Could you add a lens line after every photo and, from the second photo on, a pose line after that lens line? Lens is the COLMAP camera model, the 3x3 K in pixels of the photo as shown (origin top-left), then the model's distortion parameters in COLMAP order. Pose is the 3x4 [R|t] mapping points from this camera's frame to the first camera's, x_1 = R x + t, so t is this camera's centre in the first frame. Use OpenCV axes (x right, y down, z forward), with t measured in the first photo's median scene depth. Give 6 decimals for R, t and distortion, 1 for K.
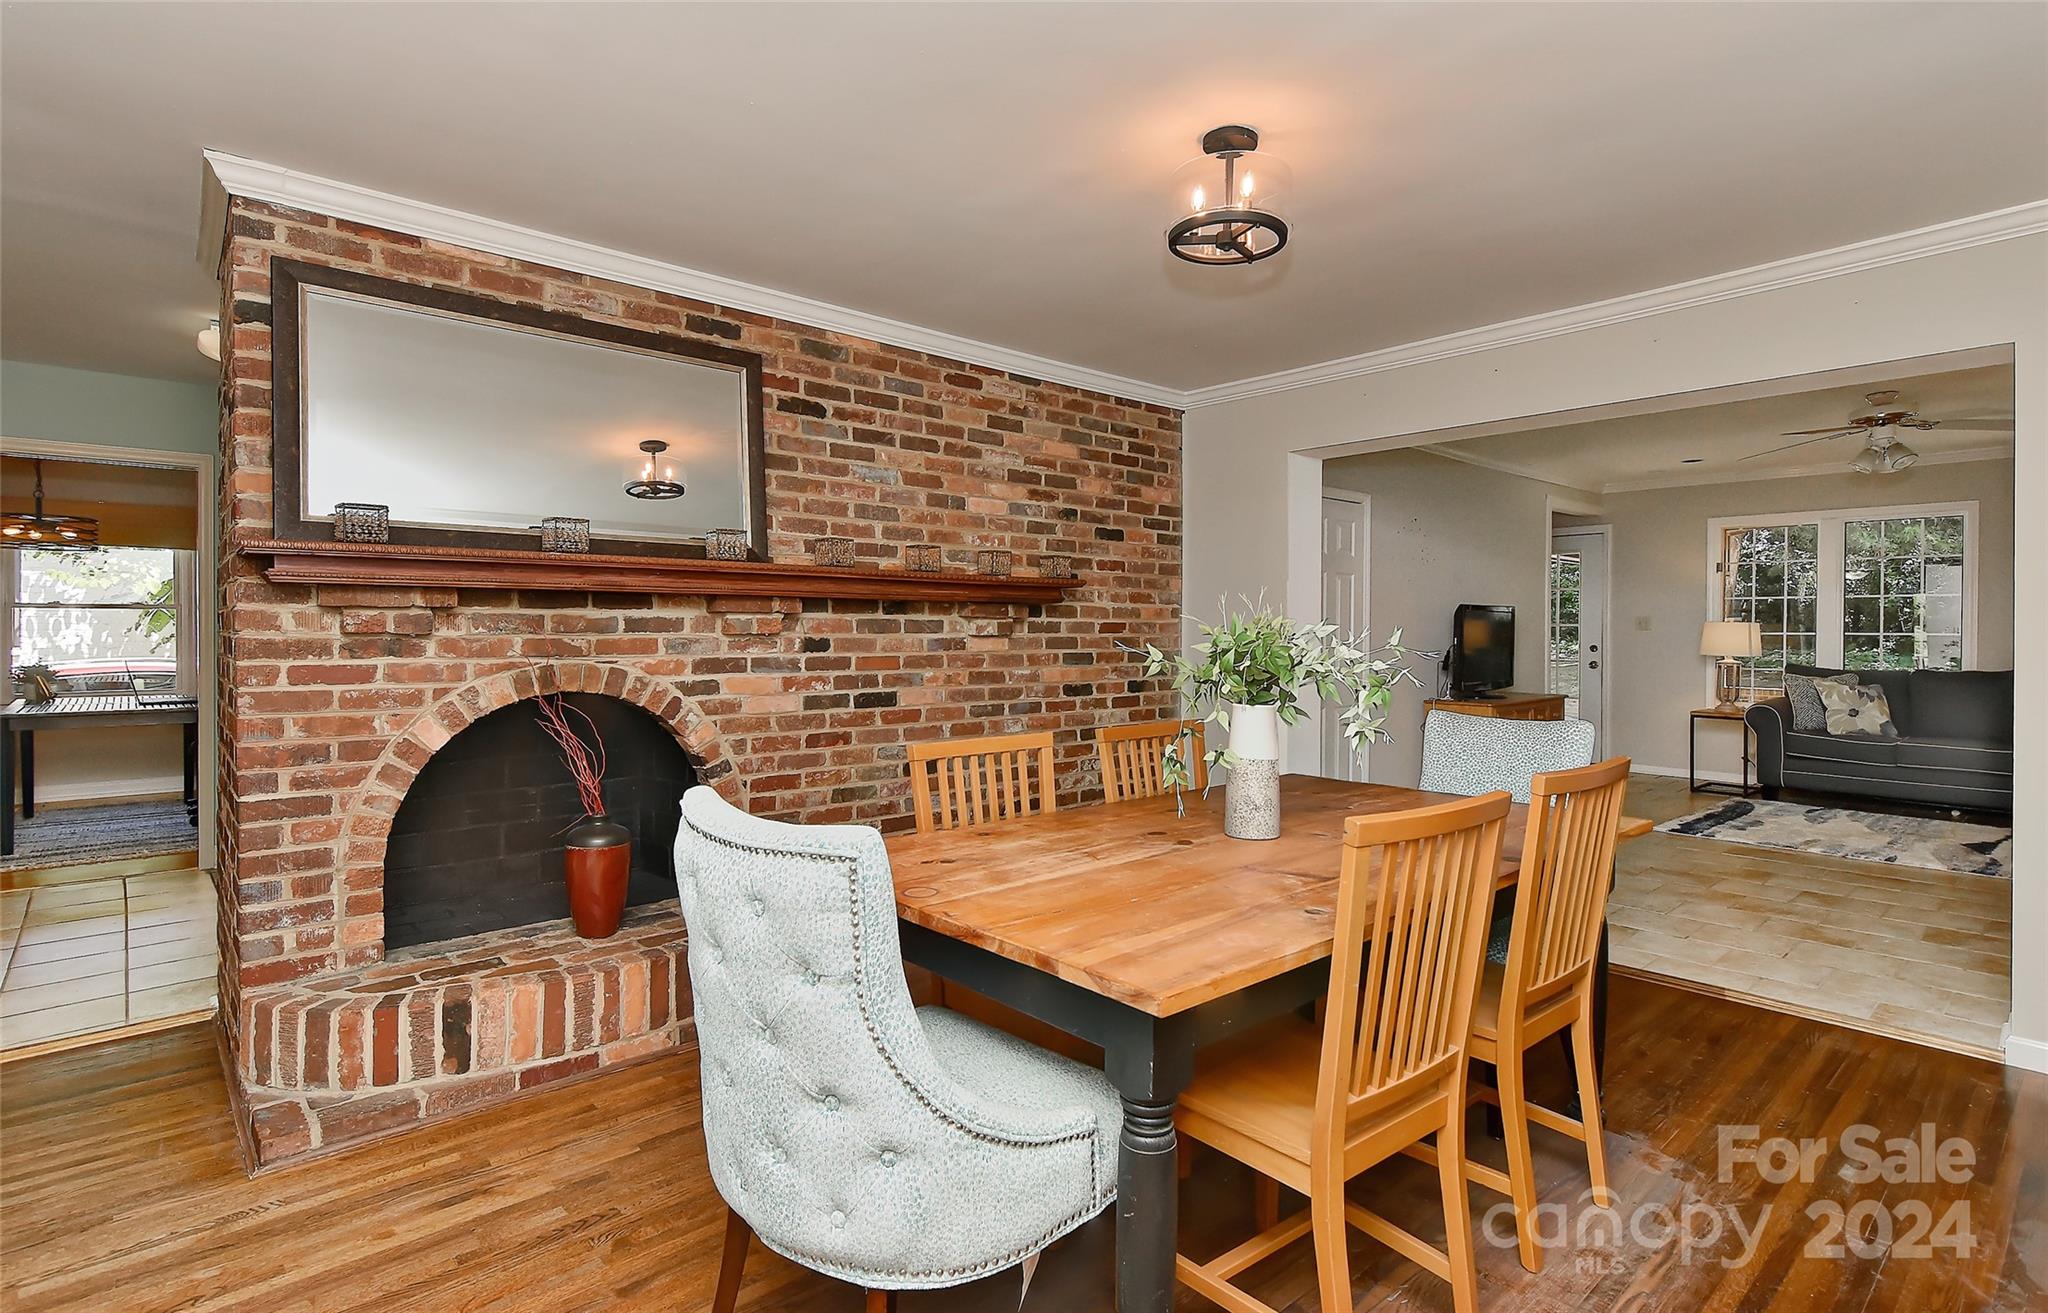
lens RADIAL K [[995.4, 0, 1026.7], [0, 995.4, 644.8], [0, 0, 1]] dist [0.003286, 0.000343]
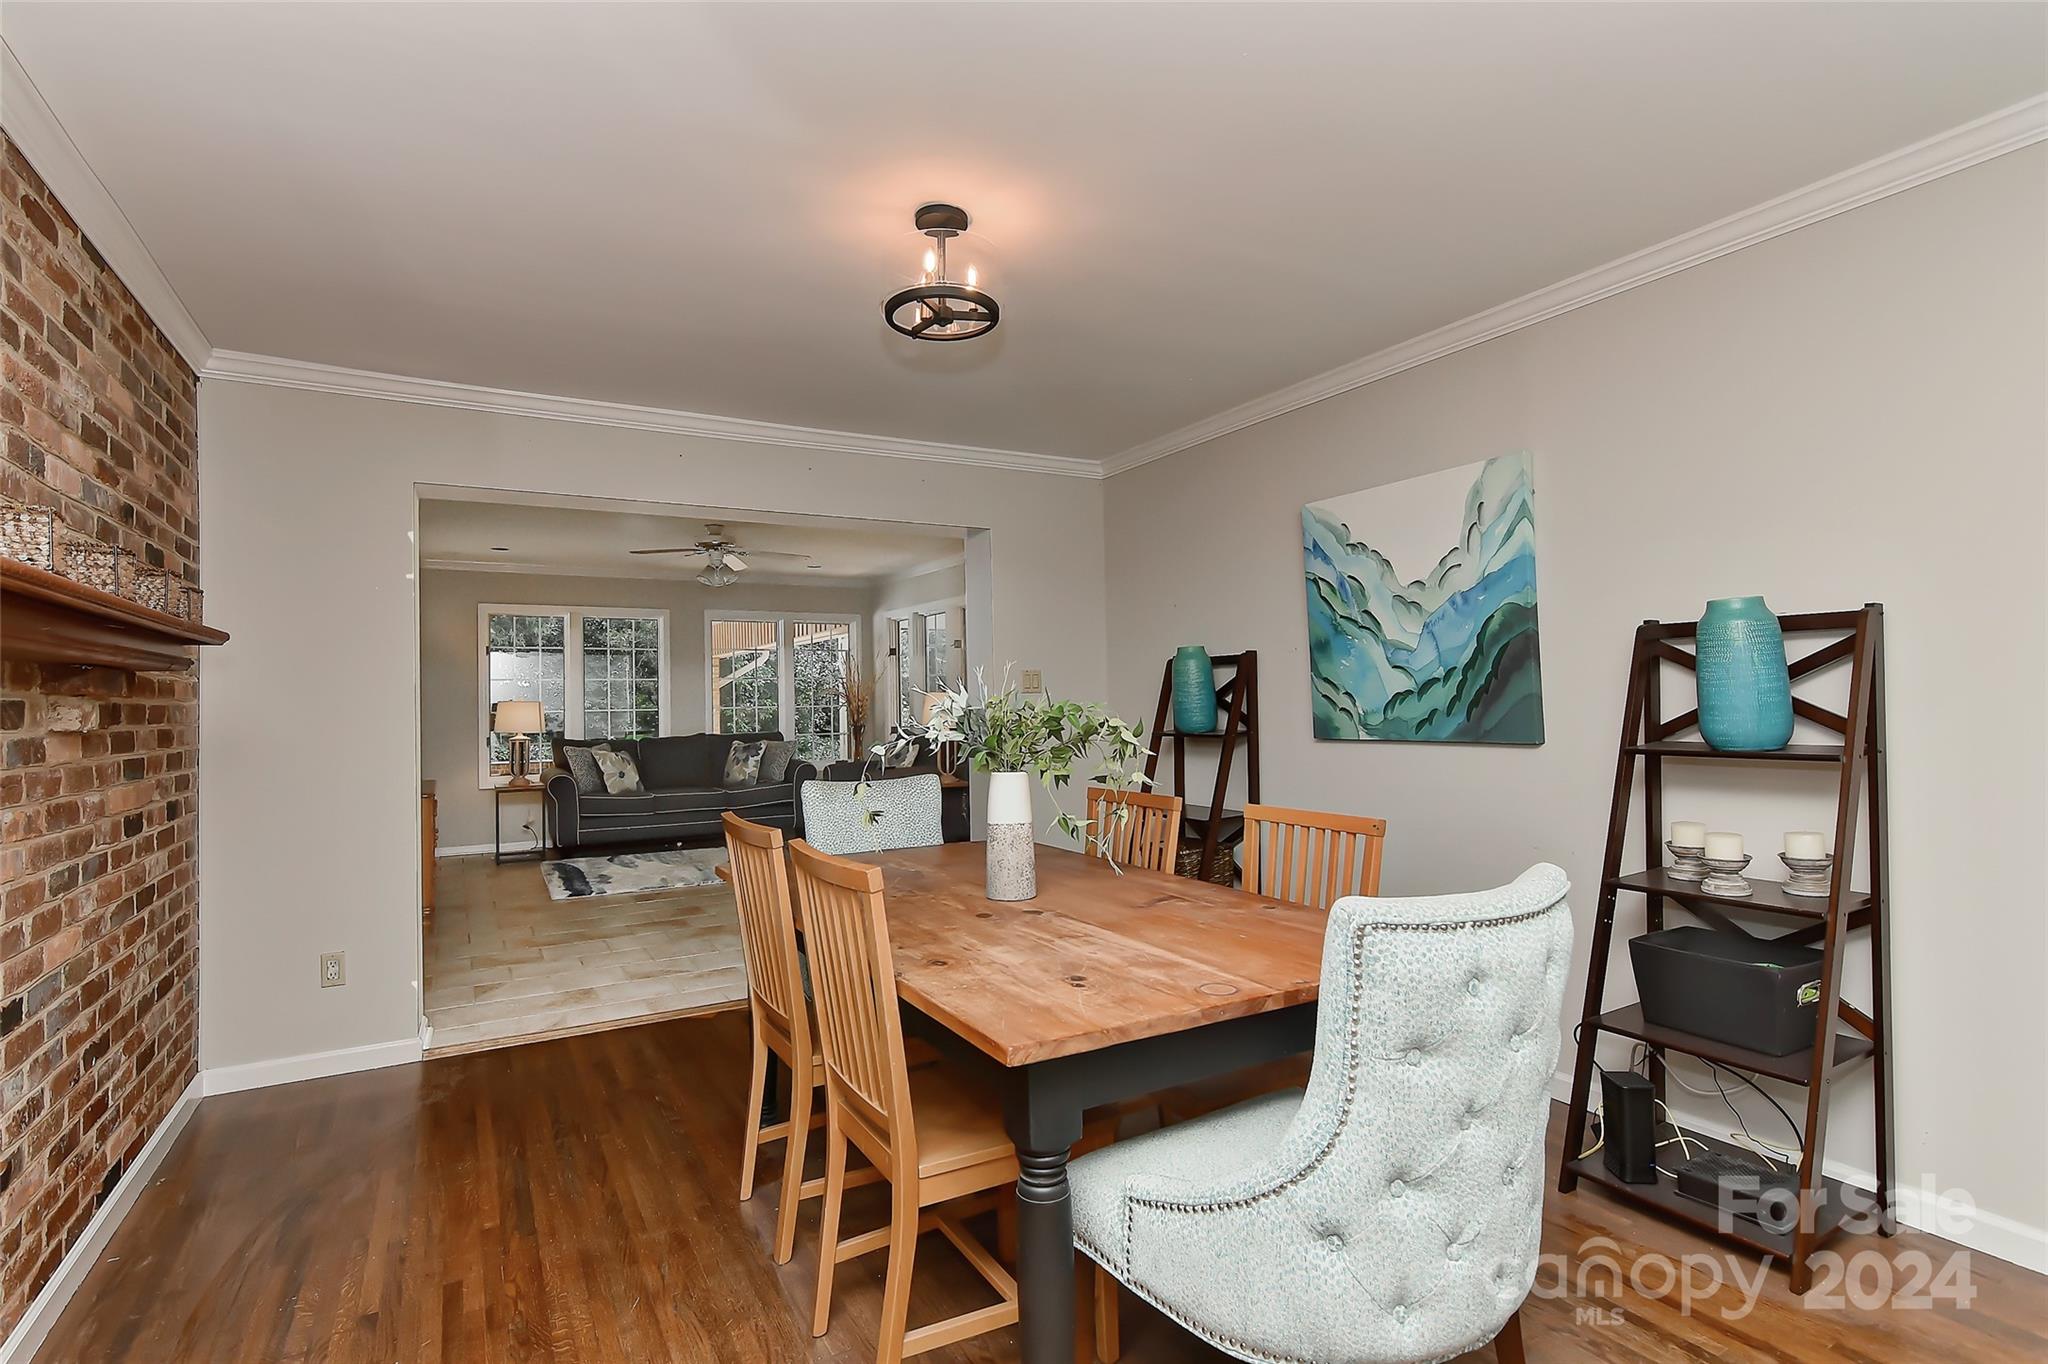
lens RADIAL K [[1009.8, 0, 1028.6], [0, 1009.8, 686.0], [0, 0, 1]] dist [-0.004702, -0.000811]
pose [[0.197101, 0.007946, 0.980351, -0.285604], [0.033016, 0.999346, -0.014738, -0.005765], [-0.979827, 0.035272, 0.196710, 0.268137]]
